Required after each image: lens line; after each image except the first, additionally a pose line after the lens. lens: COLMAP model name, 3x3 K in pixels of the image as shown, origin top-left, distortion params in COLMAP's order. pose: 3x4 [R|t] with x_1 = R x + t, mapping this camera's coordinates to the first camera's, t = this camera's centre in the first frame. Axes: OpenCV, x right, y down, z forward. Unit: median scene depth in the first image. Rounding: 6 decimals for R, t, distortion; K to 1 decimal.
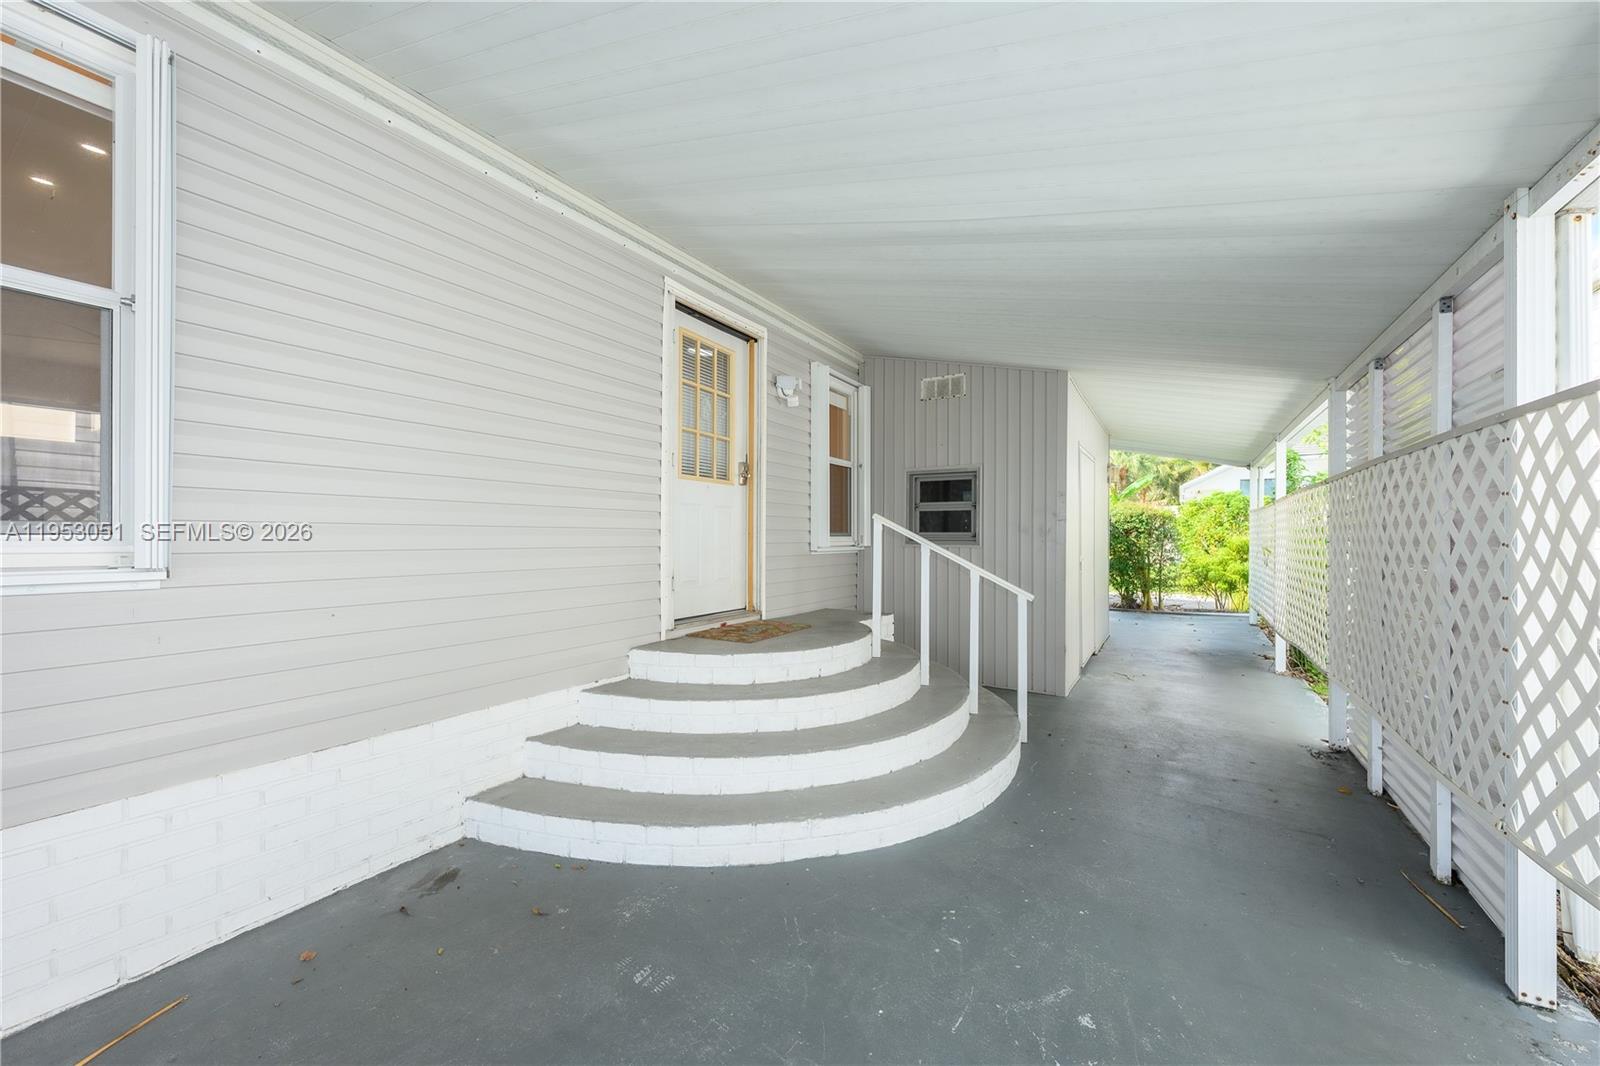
lens RADIAL K [[634.6, 0, 803.6], [0, 634.6, 534.1], [0, 0, 1]] dist [0.000317, -0.000748]
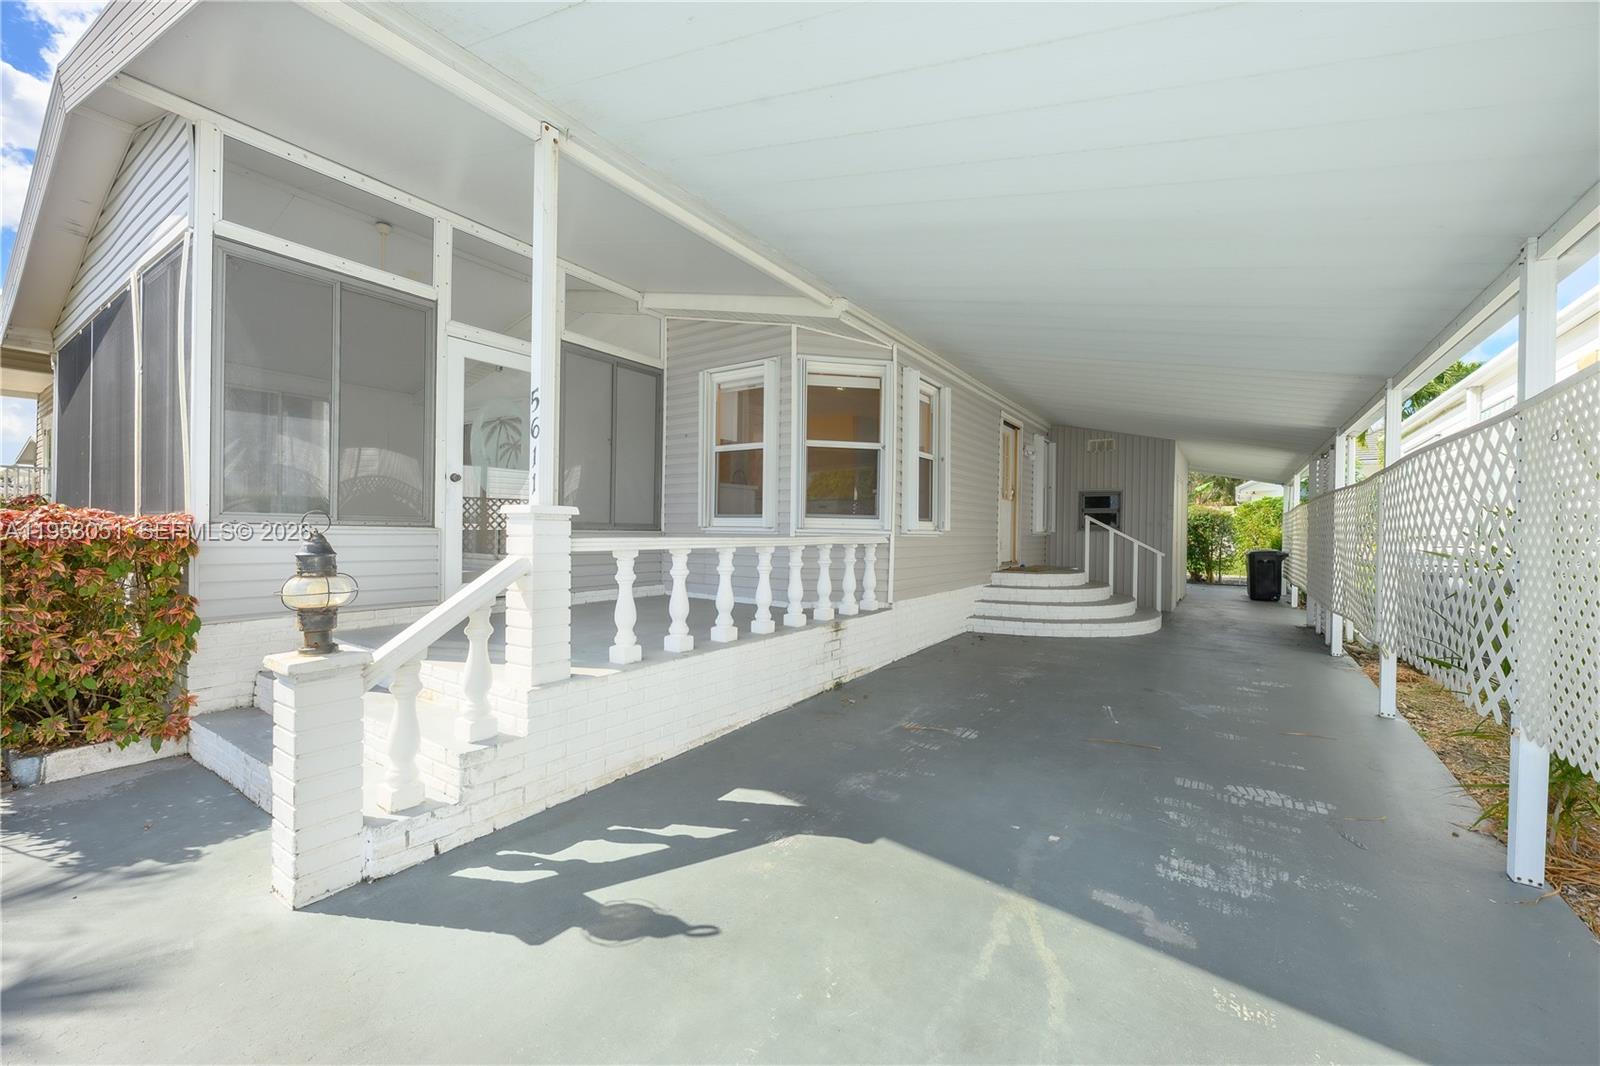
lens RADIAL K [[634.6, 0, 801.1], [0, 634.6, 532.3], [0, 0, 1]] dist [0.000317, -0.000748]
pose [[0.997871, 0.010654, -0.064336, -0.505365], [-0.010213, 0.999922, 0.007181, 0.013275], [0.064407, -0.006509, 0.997902, -0.849518]]
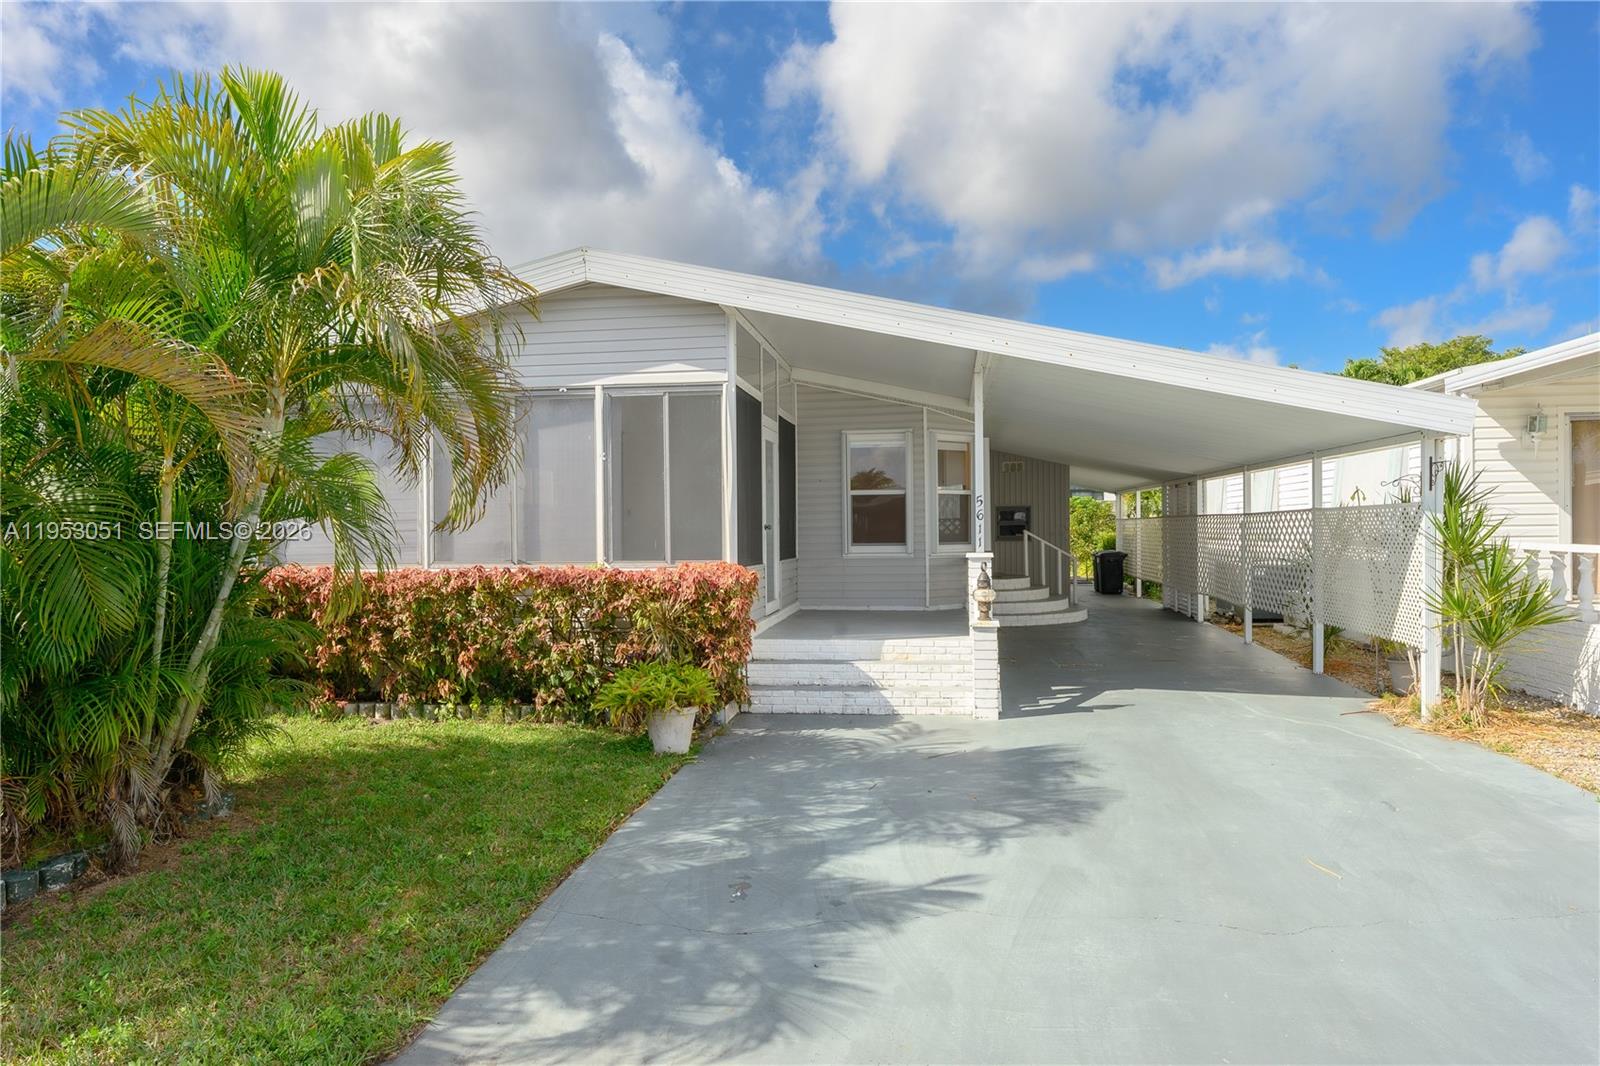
lens RADIAL K [[992.0, 0, 792.5], [0, 992.0, 530.6], [0, 0, 1]] dist [-0.008266, 0.001915]
pose [[0.929018, -0.017097, 0.369639, -1.680437], [0.015163, 0.999852, 0.008137, -0.058661], [-0.369723, -0.001955, 0.929140, -1.777949]]
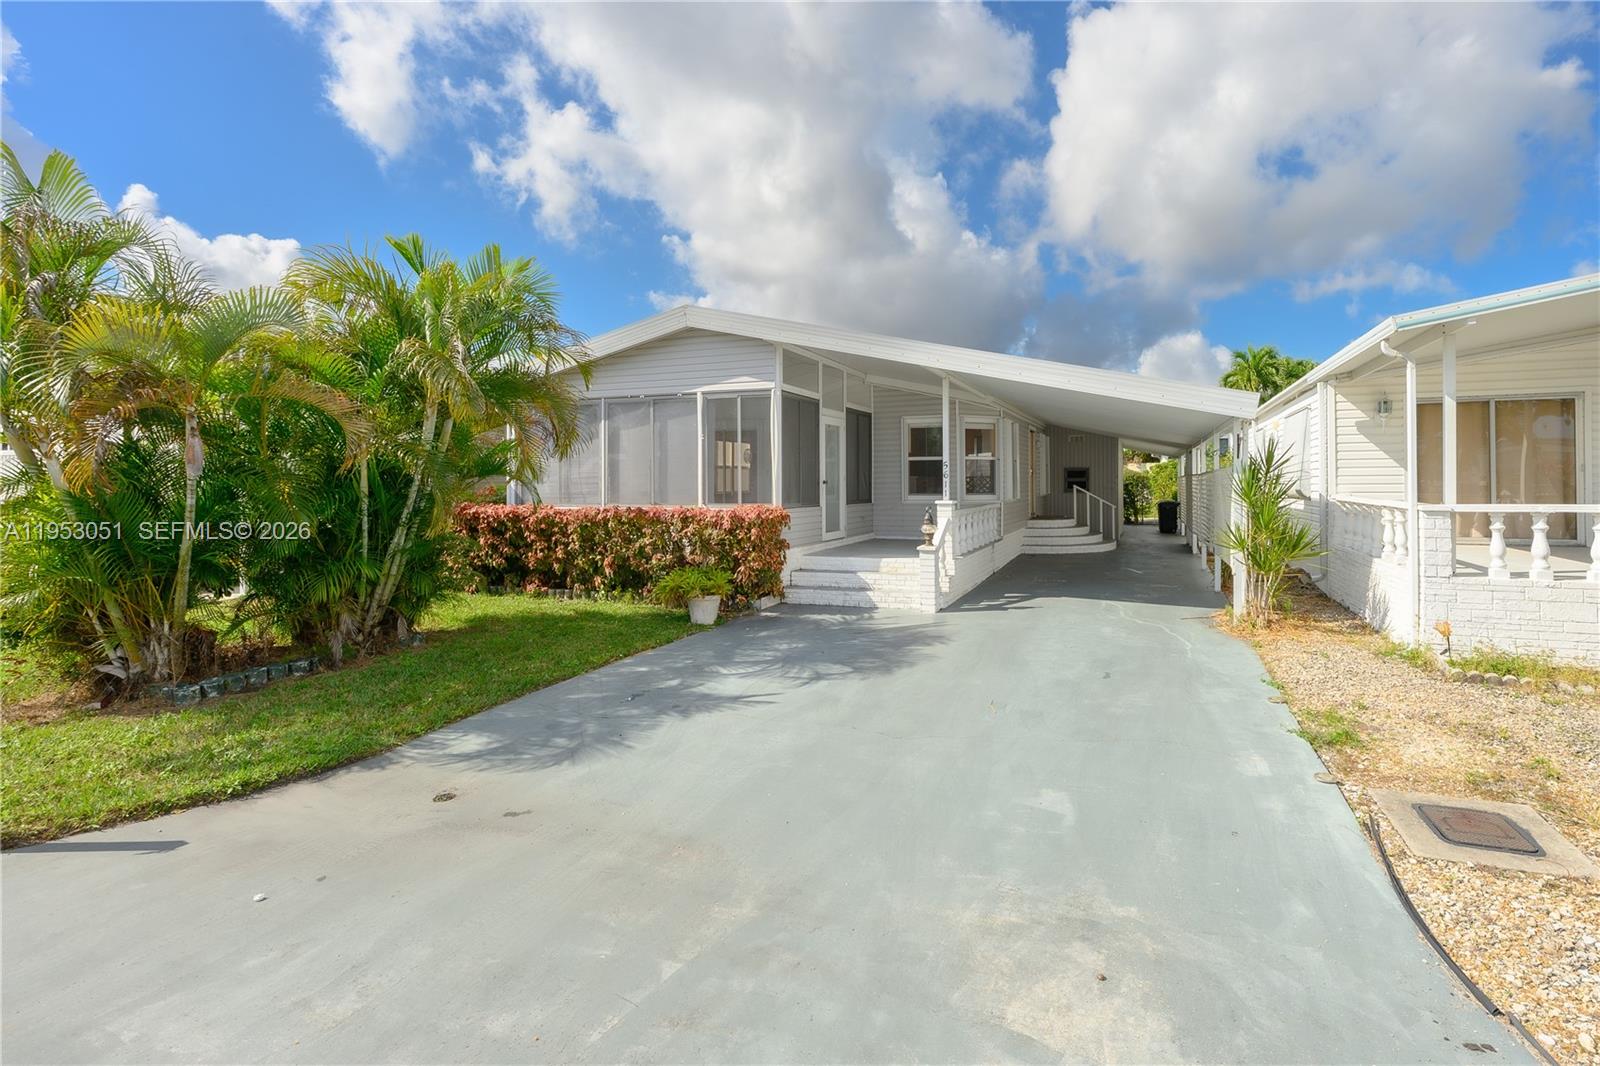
lens RADIAL K [[726.4, 0, 897.1], [0, 726.4, 478.9], [0, 0, 1]] dist [-0.003924, -0.000238]
pose [[0.980330, -0.010950, 0.197061, -1.237091], [0.011262, 0.999936, -0.000465, -0.056837], [-0.197043, 0.002675, 0.980391, -2.089130]]
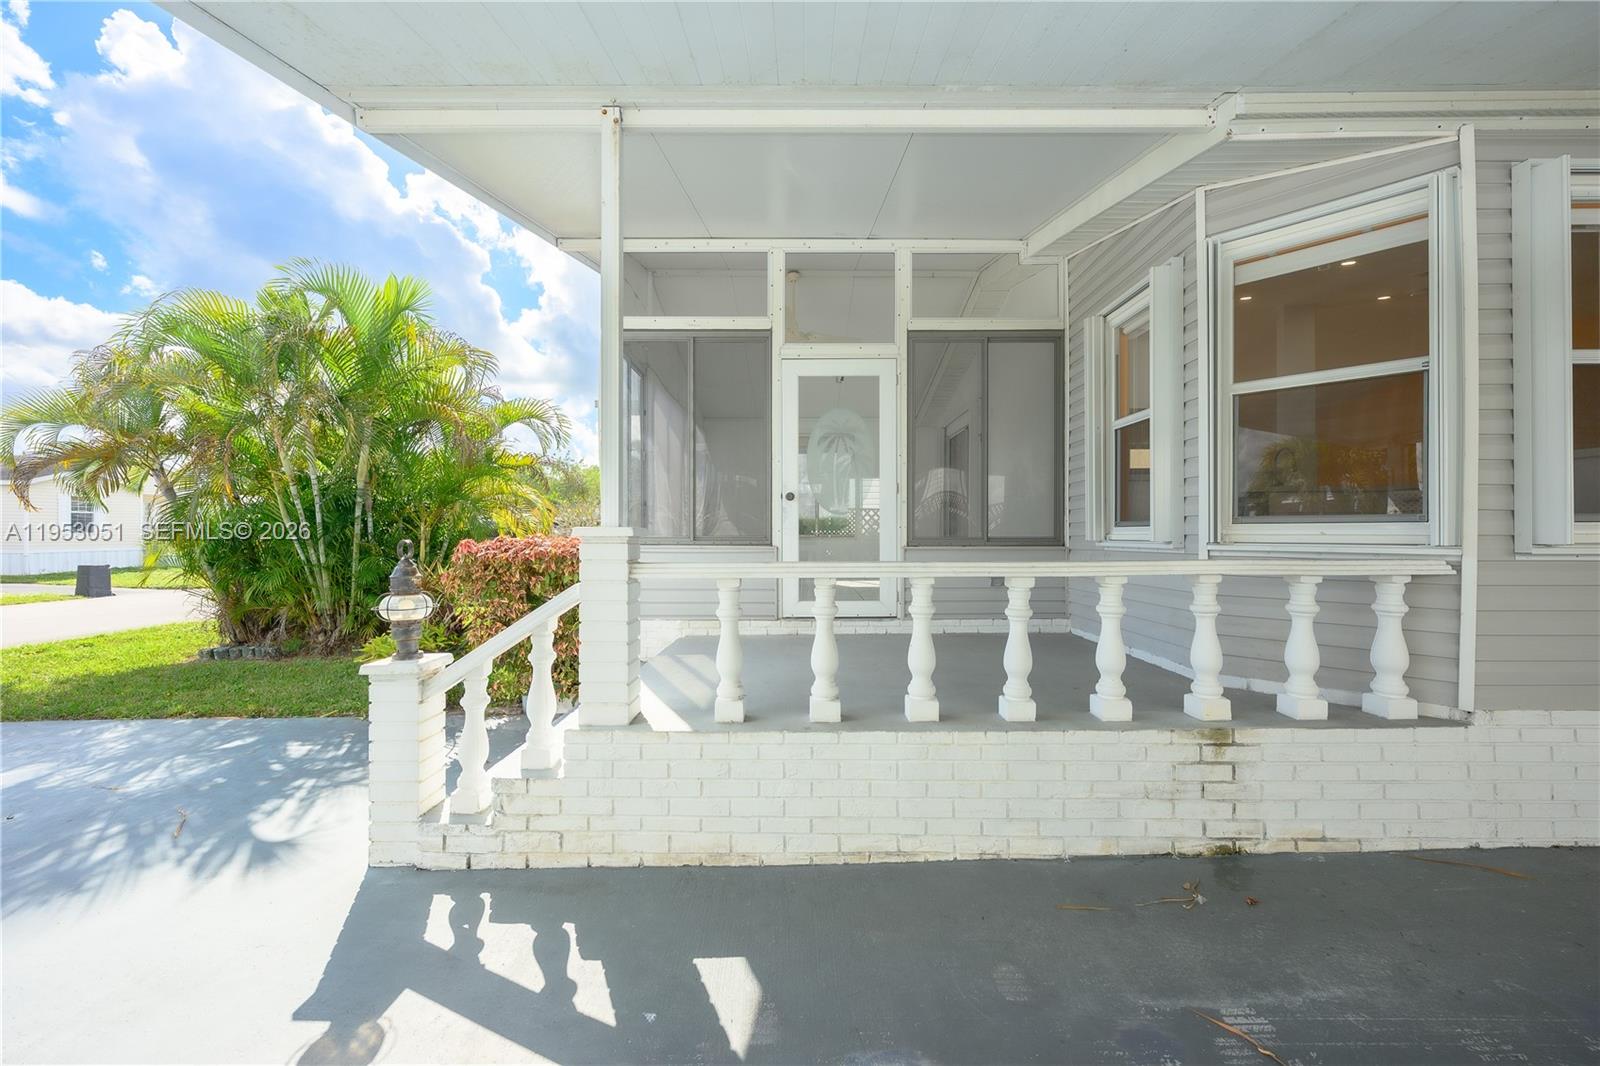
lens RADIAL K [[634.6, 0, 803.0], [0, 634.6, 535.5], [0, 0, 1]] dist [0.000317, -0.000748]
pose [[0.499665, -0.005233, -0.866203, -0.273844], [0.006978, 0.999974, -0.002016, 0.005959], [0.866191, -0.005037, 0.499688, -0.458694]]
